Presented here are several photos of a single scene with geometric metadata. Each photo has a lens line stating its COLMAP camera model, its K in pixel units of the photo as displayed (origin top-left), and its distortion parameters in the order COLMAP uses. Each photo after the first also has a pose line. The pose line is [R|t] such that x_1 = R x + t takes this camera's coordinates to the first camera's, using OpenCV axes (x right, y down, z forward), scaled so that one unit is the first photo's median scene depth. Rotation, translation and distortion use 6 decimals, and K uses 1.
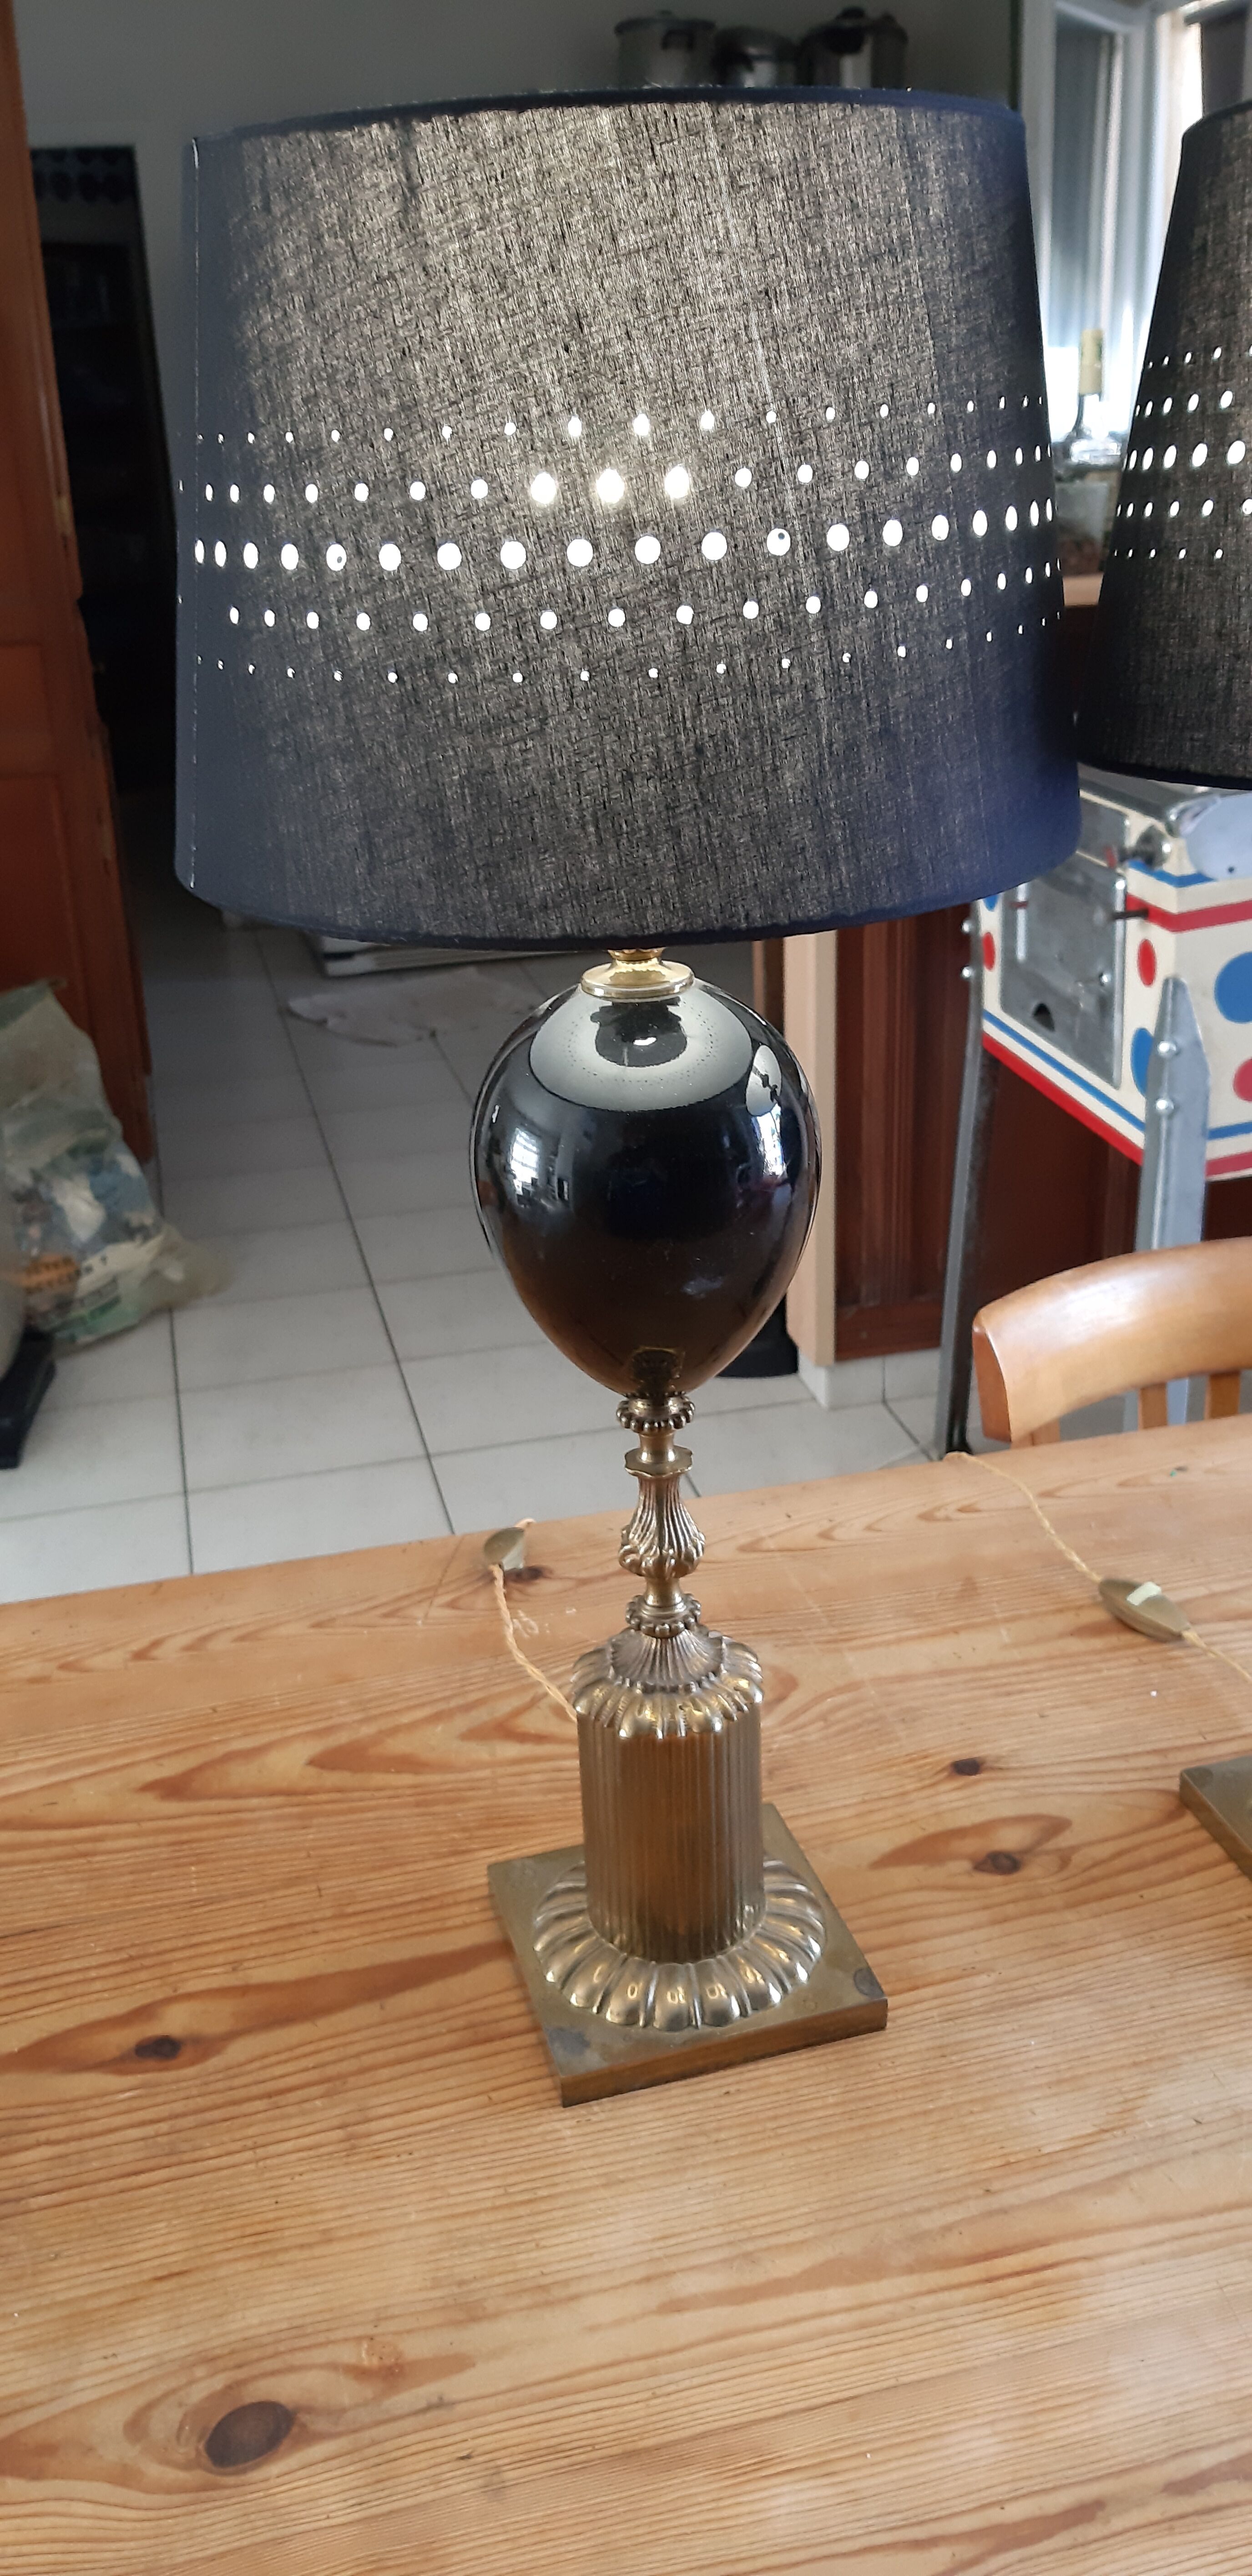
lens RADIAL K [[2065.9, 0, 649.1], [0, 2065.9, 1273.5], [0, 0, 1]] dist [0.080700, -0.171276]
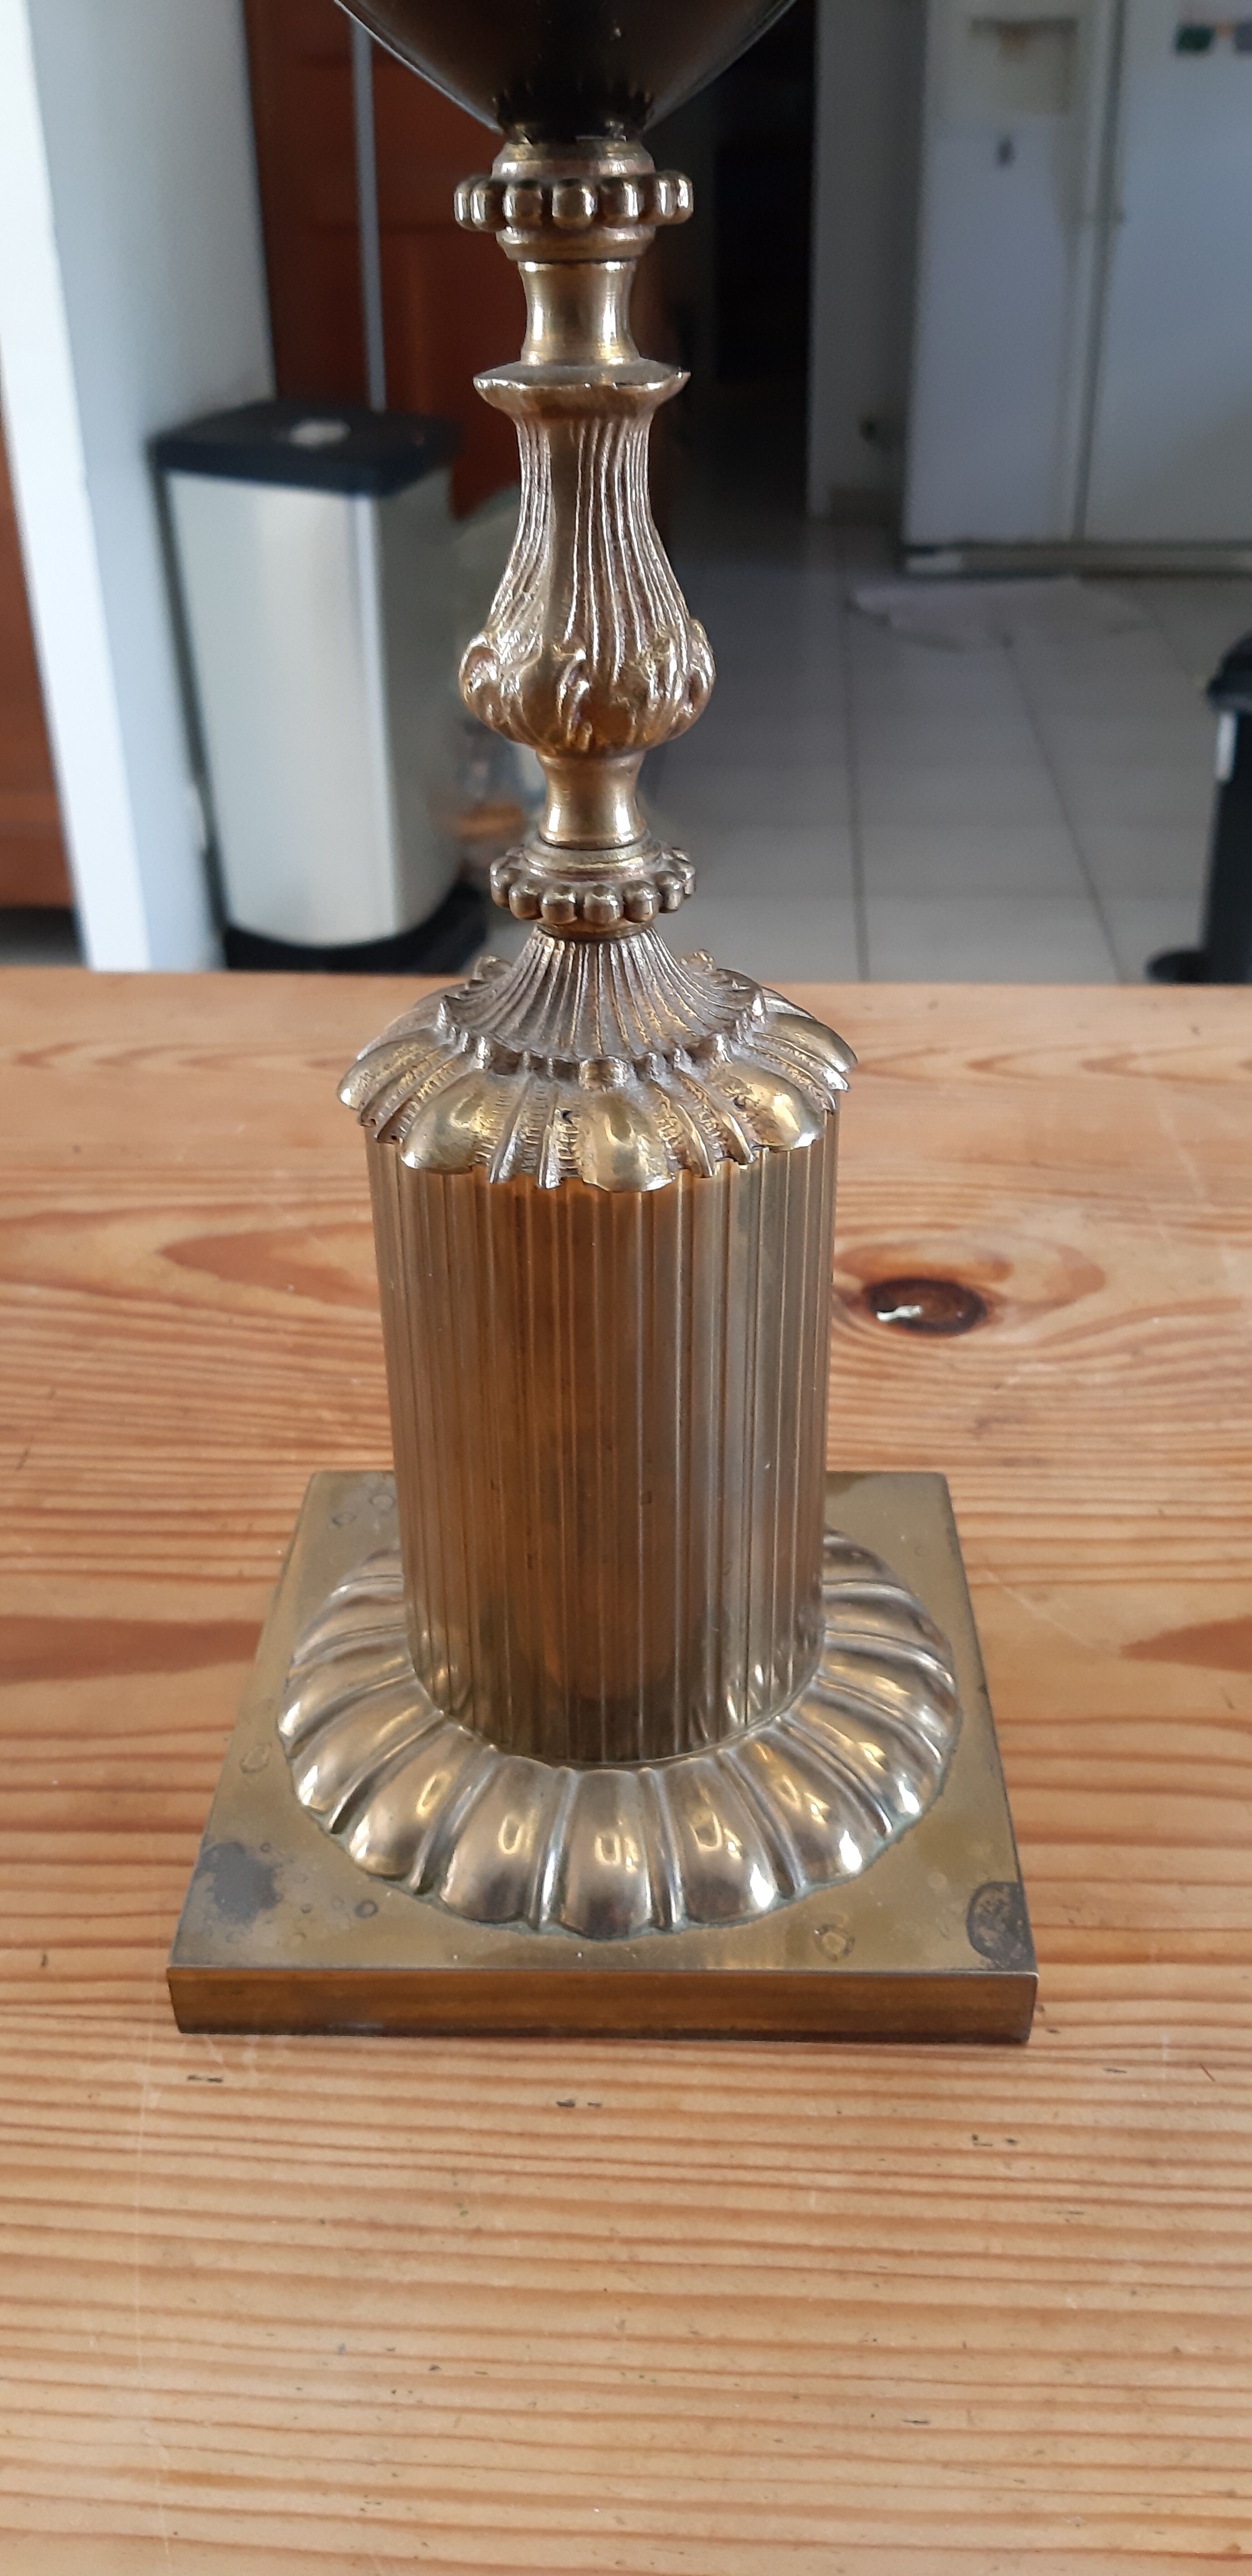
lens RADIAL K [[2065.9, 0, 649.1], [0, 2065.9, 1273.5], [0, 0, 1]] dist [0.080700, -0.171276]
pose [[0.950706, 0.171890, -0.258093, 0.100786], [-0.135859, 0.979060, 0.151604, 0.141076], [0.278748, -0.109067, 0.954151, 0.512667]]
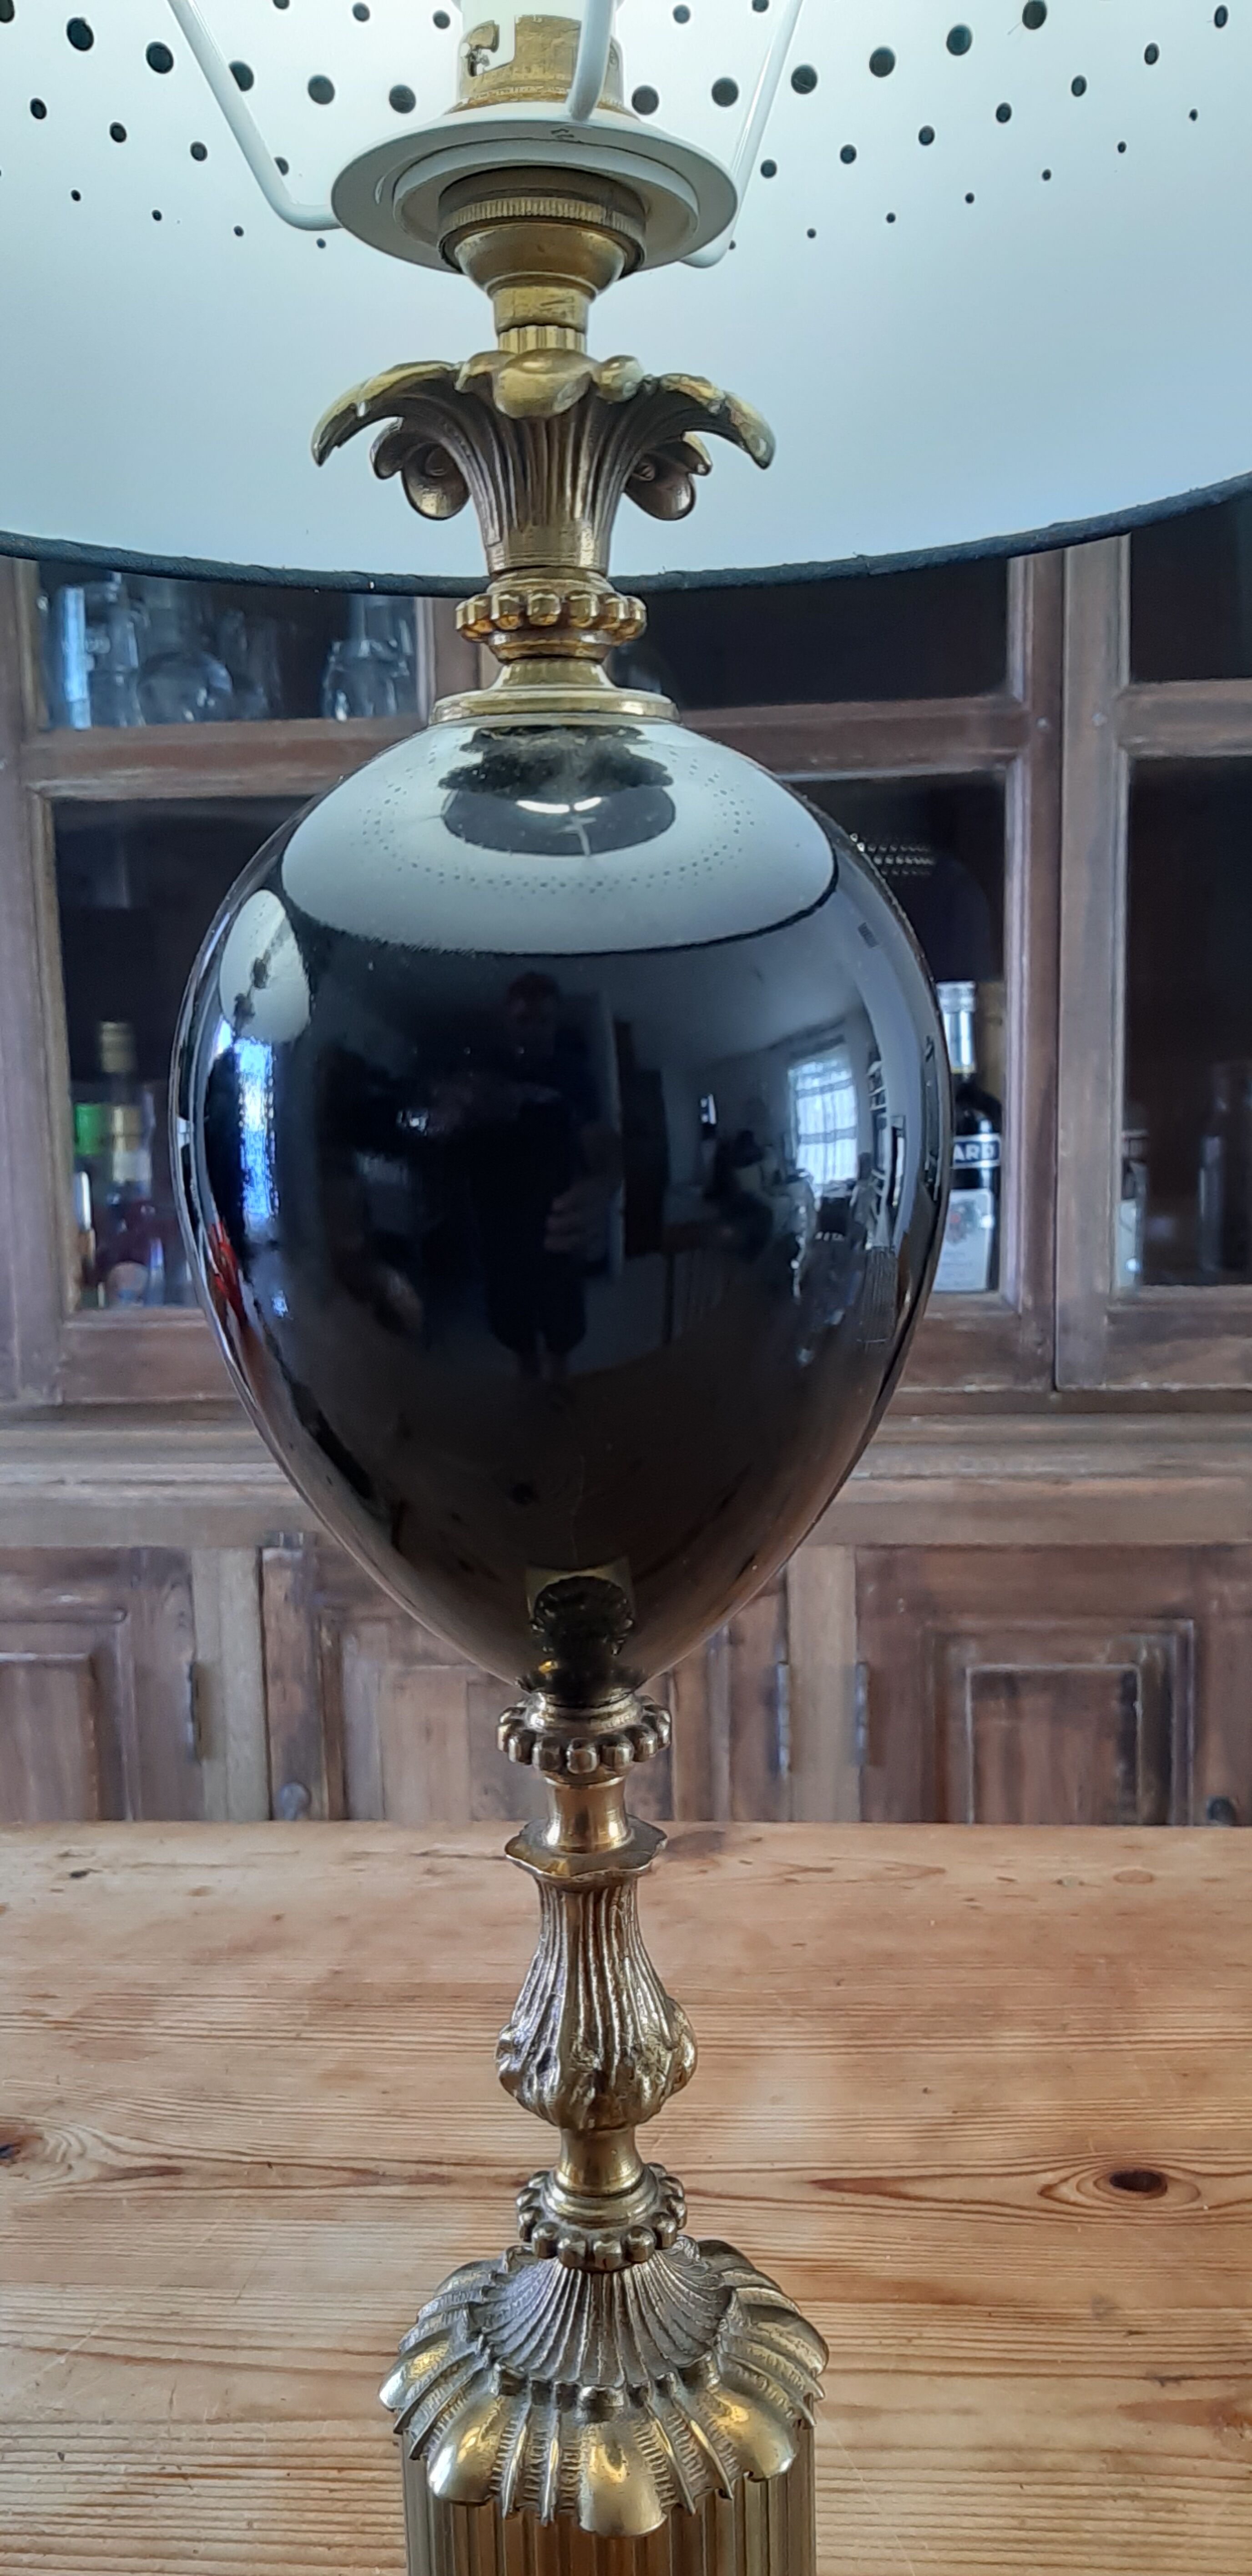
lens RADIAL K [[2065.9, 0, 649.1], [0, 2065.9, 1273.5], [0, 0, 1]] dist [0.080700, -0.171276]
pose [[-0.945917, 0.012591, 0.324163, -0.121775], [0.171680, 0.867281, 0.467279, -0.181619], [-0.275257, 0.497660, -0.822538, 1.020954]]
